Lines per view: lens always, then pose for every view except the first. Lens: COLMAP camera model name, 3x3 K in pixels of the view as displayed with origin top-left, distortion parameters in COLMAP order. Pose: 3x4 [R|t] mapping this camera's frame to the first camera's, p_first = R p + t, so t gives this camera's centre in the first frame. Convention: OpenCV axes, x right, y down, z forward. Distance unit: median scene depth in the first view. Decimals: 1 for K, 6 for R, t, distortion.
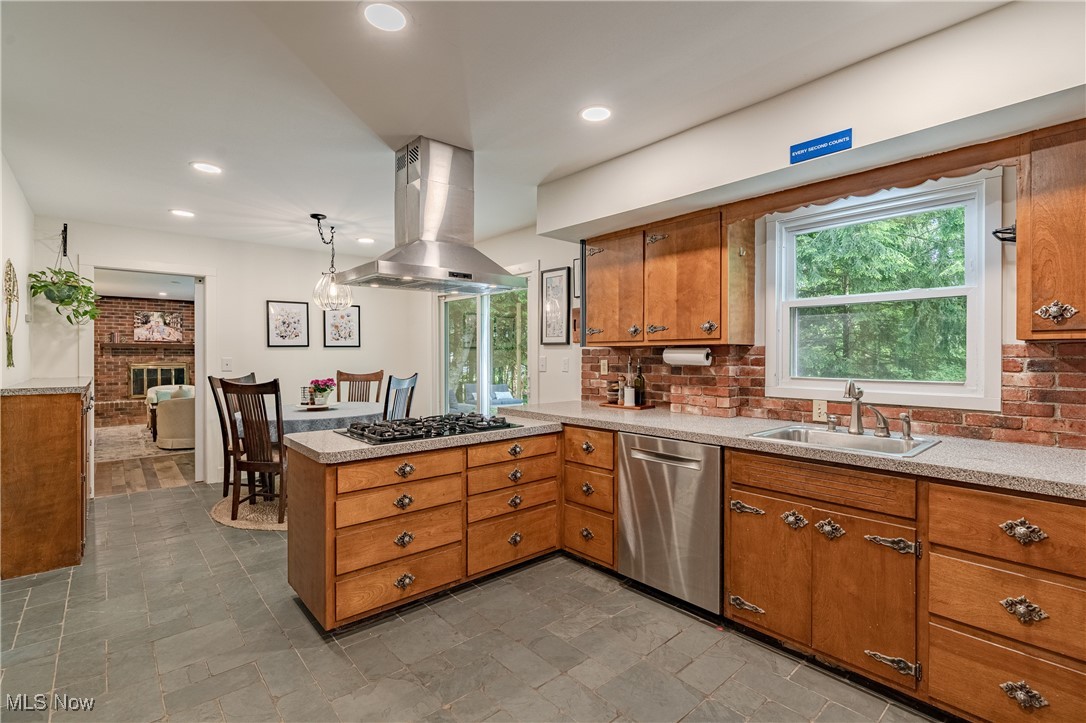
lens RADIAL K [[490.7, 0, 543.0], [0, 490.7, 361.5], [0, 0, 1]] dist [-0.002029, -0.000176]
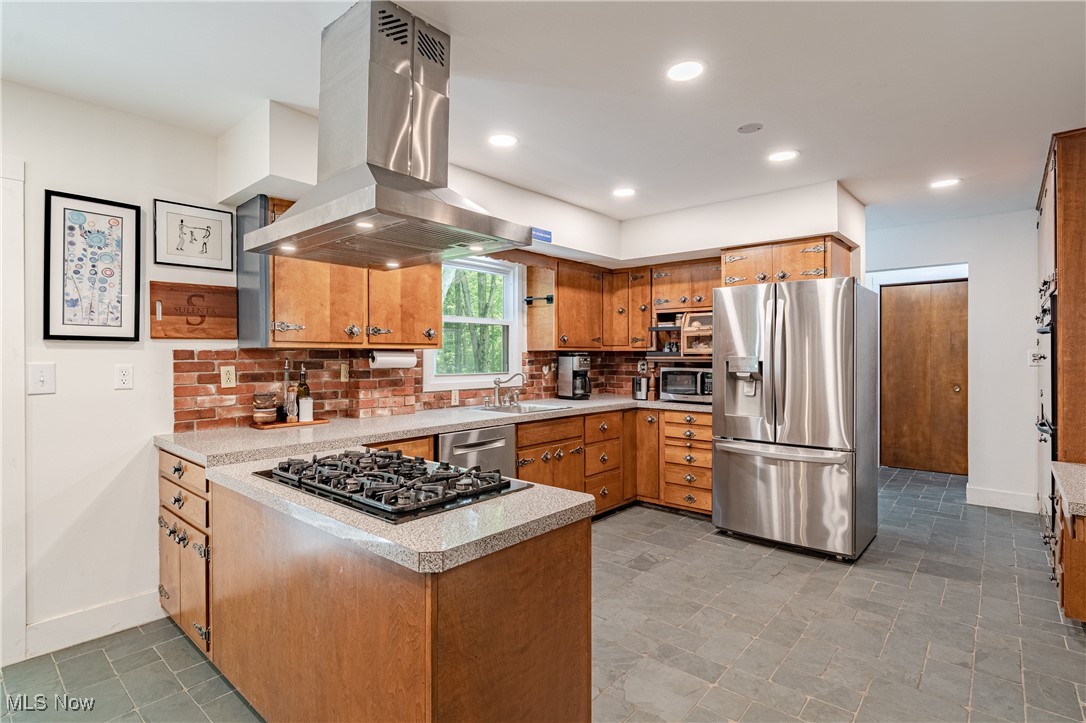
lens RADIAL K [[534.1, 0, 543.0], [0, 534.1, 361.5], [0, 0, 1]] dist [0.001426, 0.000107]
pose [[-0.122193, -0.011707, 0.992437, -0.815953], [0.014143, 0.999808, 0.013535, -0.016363], [-0.992406, 0.015690, -0.122004, 0.786263]]
